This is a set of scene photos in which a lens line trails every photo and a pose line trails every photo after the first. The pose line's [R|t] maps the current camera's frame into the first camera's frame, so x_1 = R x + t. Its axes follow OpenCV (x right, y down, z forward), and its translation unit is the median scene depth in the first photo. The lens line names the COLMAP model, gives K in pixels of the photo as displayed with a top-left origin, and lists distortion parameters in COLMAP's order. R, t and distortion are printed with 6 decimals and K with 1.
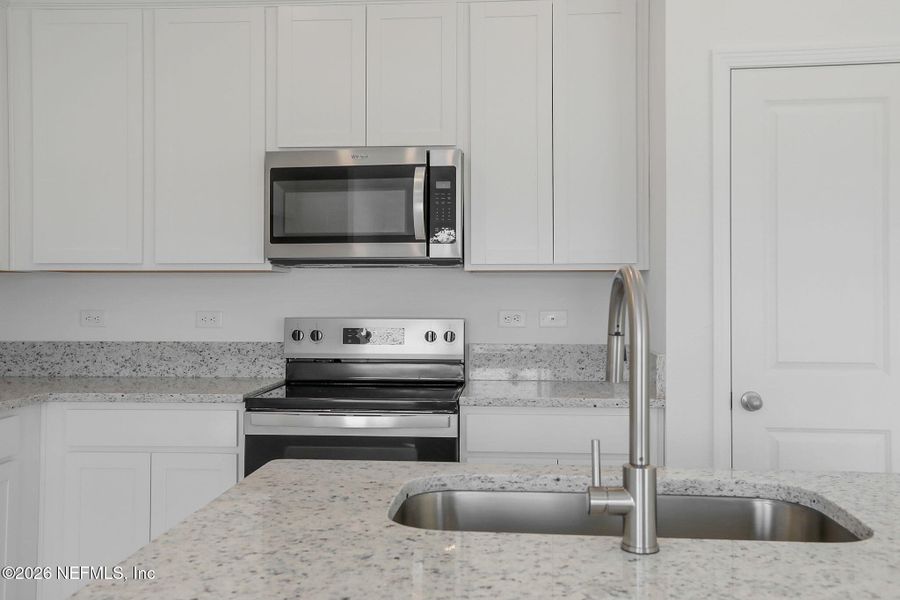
lens RADIAL K [[882.1, 0, 450.0], [0, 882.1, 300.0], [0, 0, 1]] dist [-0.059388, 0.347187]
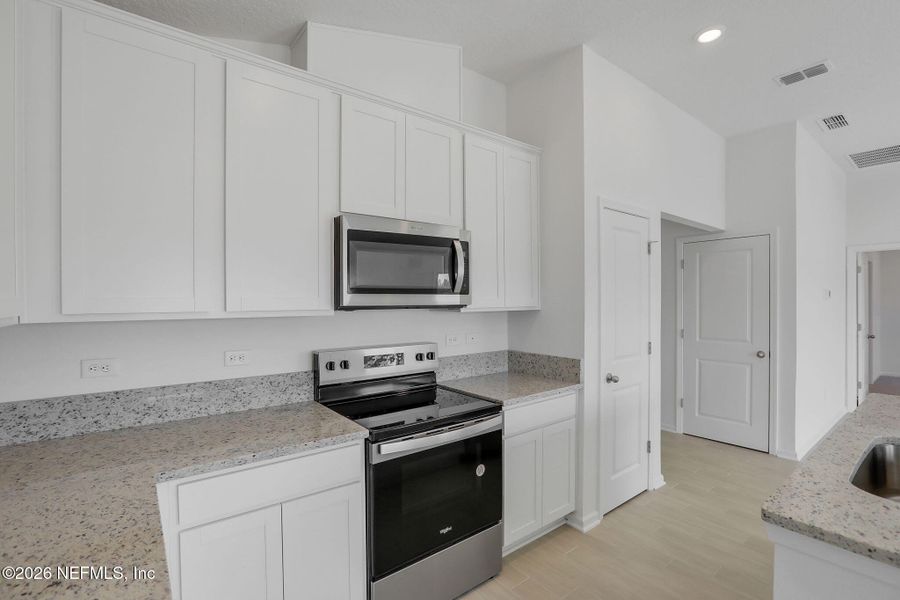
lens RADIAL K [[417.4, 0, 447.3], [0, 417.4, 300.2], [0, 0, 1]] dist [-0.051865, 0.019820]
pose [[0.733383, -0.002141, 0.679812, -0.448429], [0.008817, 0.999941, -0.006362, -0.045800], [-0.679758, 0.010660, 0.733359, 0.463431]]
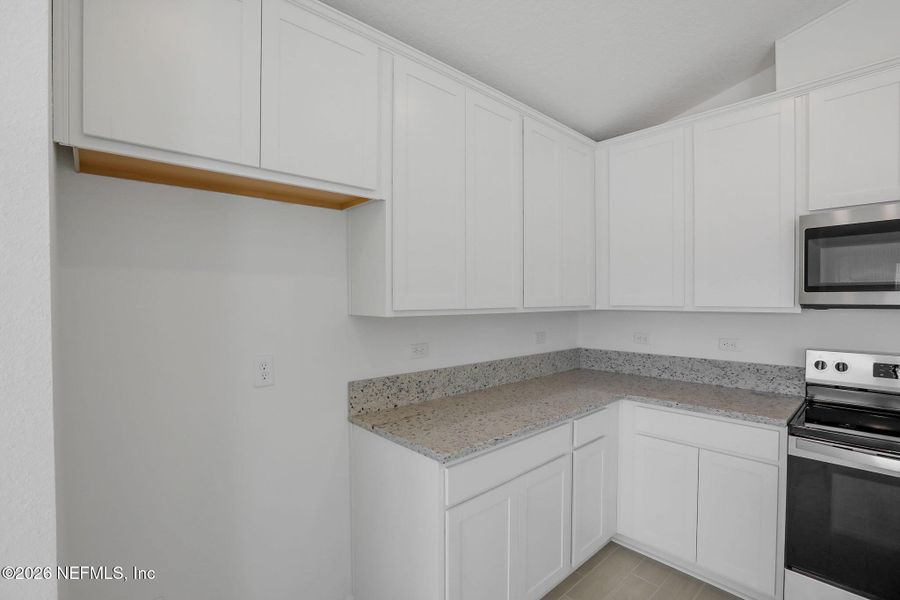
lens RADIAL K [[417.4, 0, 447.3], [0, 417.4, 300.2], [0, 0, 1]] dist [-0.051865, 0.019820]
pose [[0.735332, 0.001769, -0.677705, -0.172879], [-0.006083, 0.999974, -0.003990, -0.043575], [0.677680, 0.007056, 0.735323, 0.240868]]
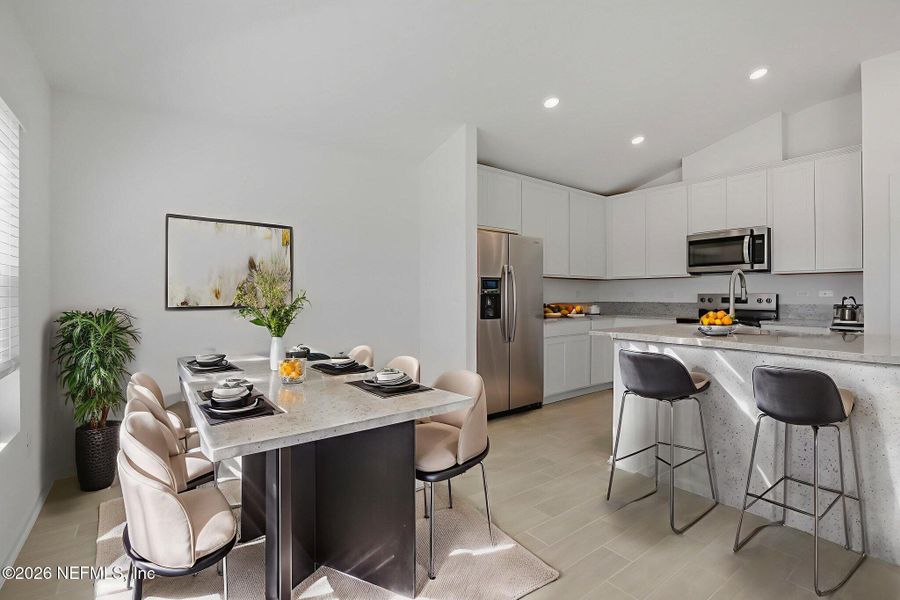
lens RADIAL K [[417.4, 0, 447.3], [0, 417.4, 300.2], [0, 0, 1]] dist [-0.051865, 0.019820]
pose [[0.658127, 0.007791, -0.752867, 0.267676], [-0.005179, 0.999970, 0.005821, 0.037799], [0.752889, 0.000068, 0.658147, -0.448609]]
